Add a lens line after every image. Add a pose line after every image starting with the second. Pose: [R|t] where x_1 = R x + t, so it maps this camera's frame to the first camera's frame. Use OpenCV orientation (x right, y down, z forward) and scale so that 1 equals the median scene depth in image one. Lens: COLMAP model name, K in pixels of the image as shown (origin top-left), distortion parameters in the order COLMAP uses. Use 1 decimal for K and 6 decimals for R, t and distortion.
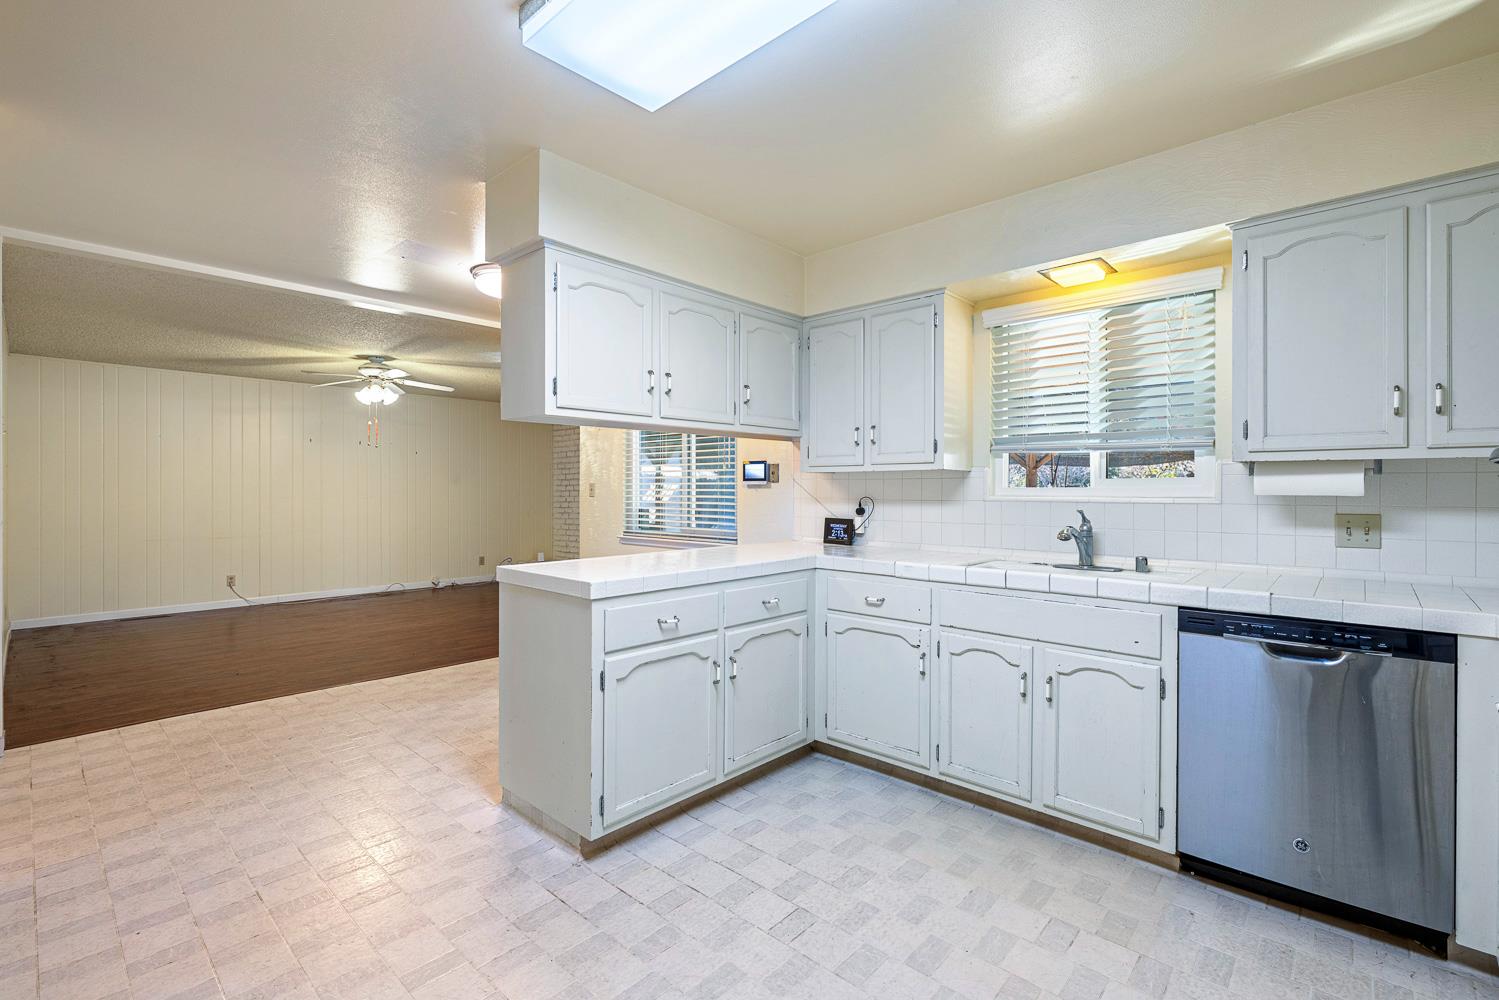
lens RADIAL K [[675.8, 0, 749.8], [0, 675.8, 494.6], [0, 0, 1]] dist [0.001072, 0.000504]
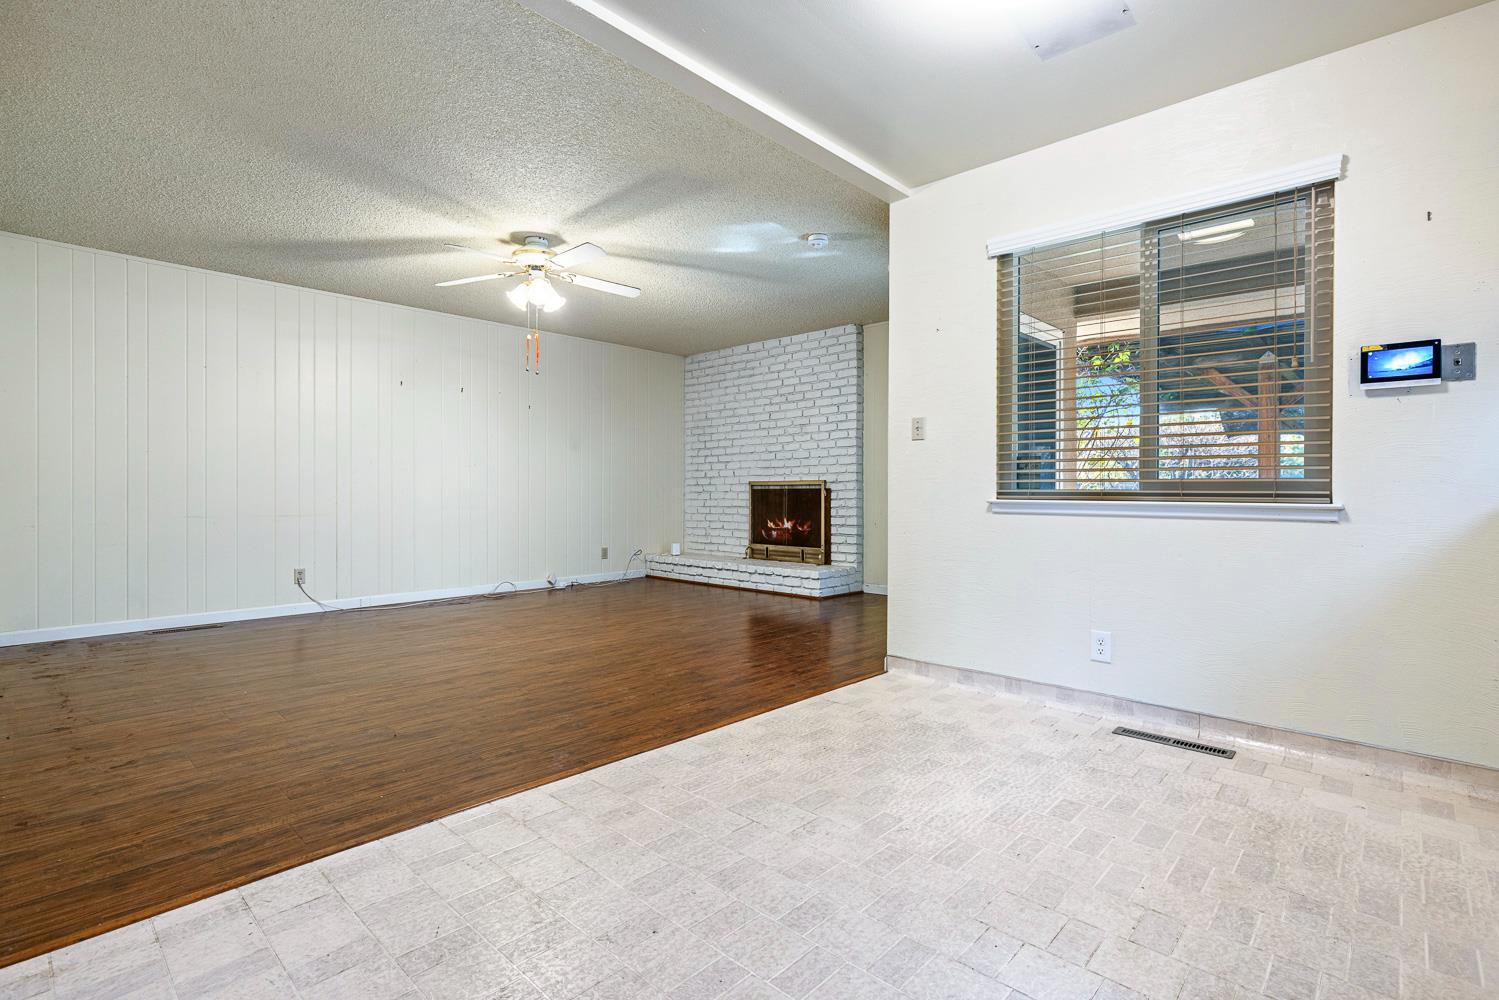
lens RADIAL K [[709.3, 0, 751.3], [0, 709.3, 493.7], [0, 0, 1]] dist [-0.005028, 0.000229]
pose [[0.999984, 0.002756, -0.004855, -0.495391], [-0.002767, 0.999994, -0.002224, 0.070662], [0.004849, 0.002238, 0.999986, 0.446722]]
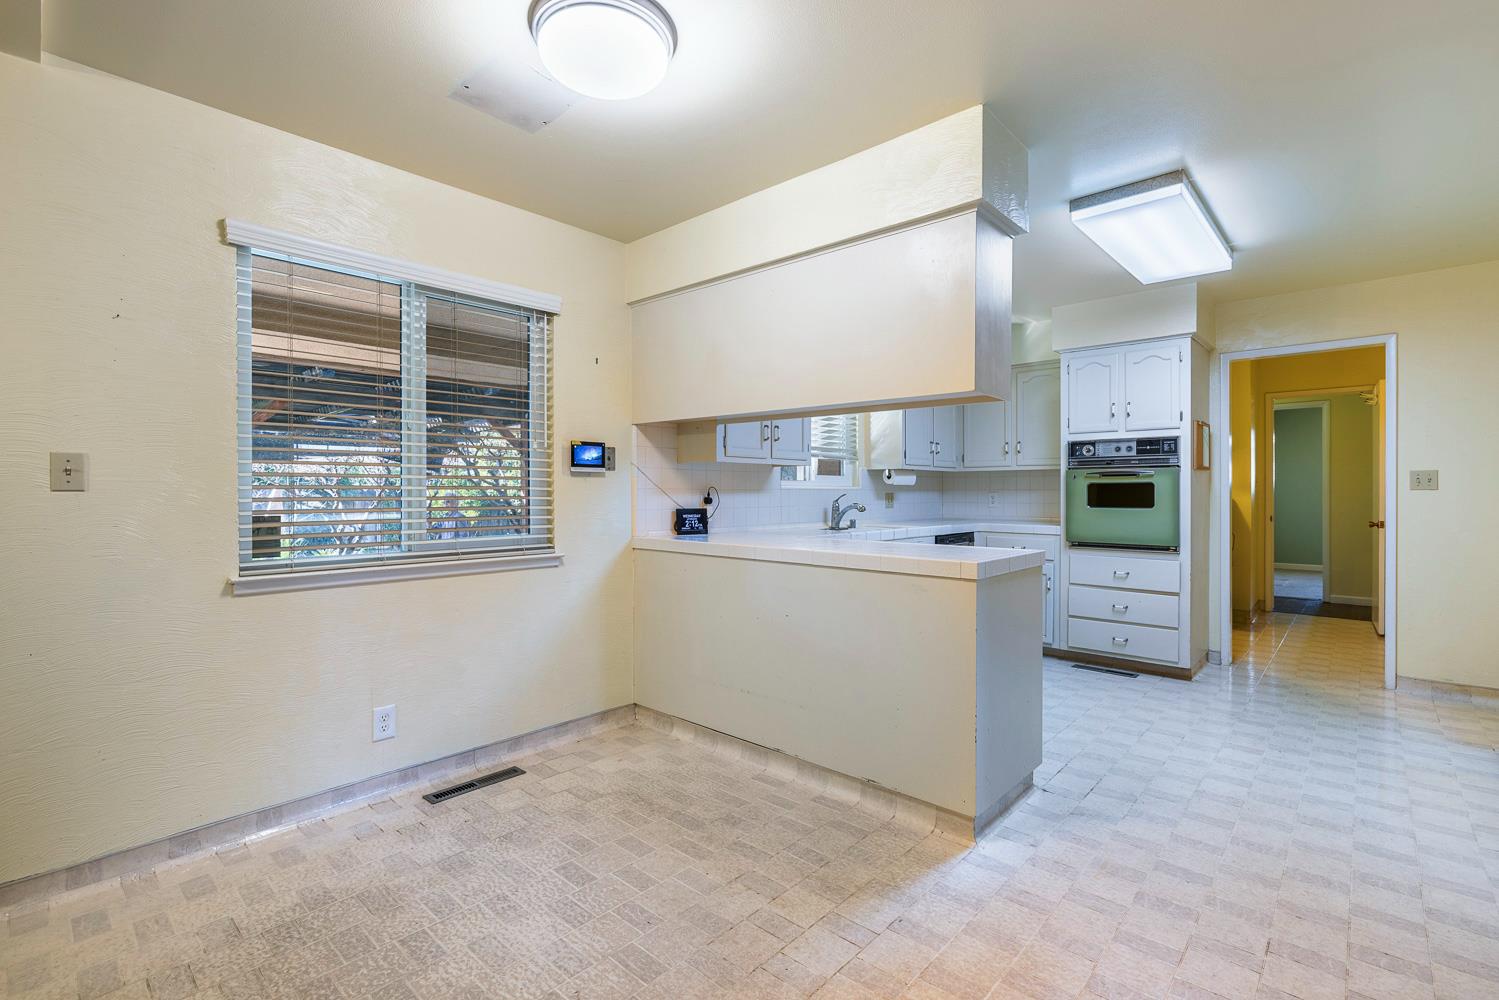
lens RADIAL K [[675.8, 0, 750.2], [0, 675.8, 496.4], [0, 0, 1]] dist [0.001072, 0.000504]
pose [[-0.006381, -0.010125, 0.999928, -0.775255], [0.006705, 0.999926, 0.010168, 0.006770], [-0.999957, 0.006769, -0.006312, 0.818012]]
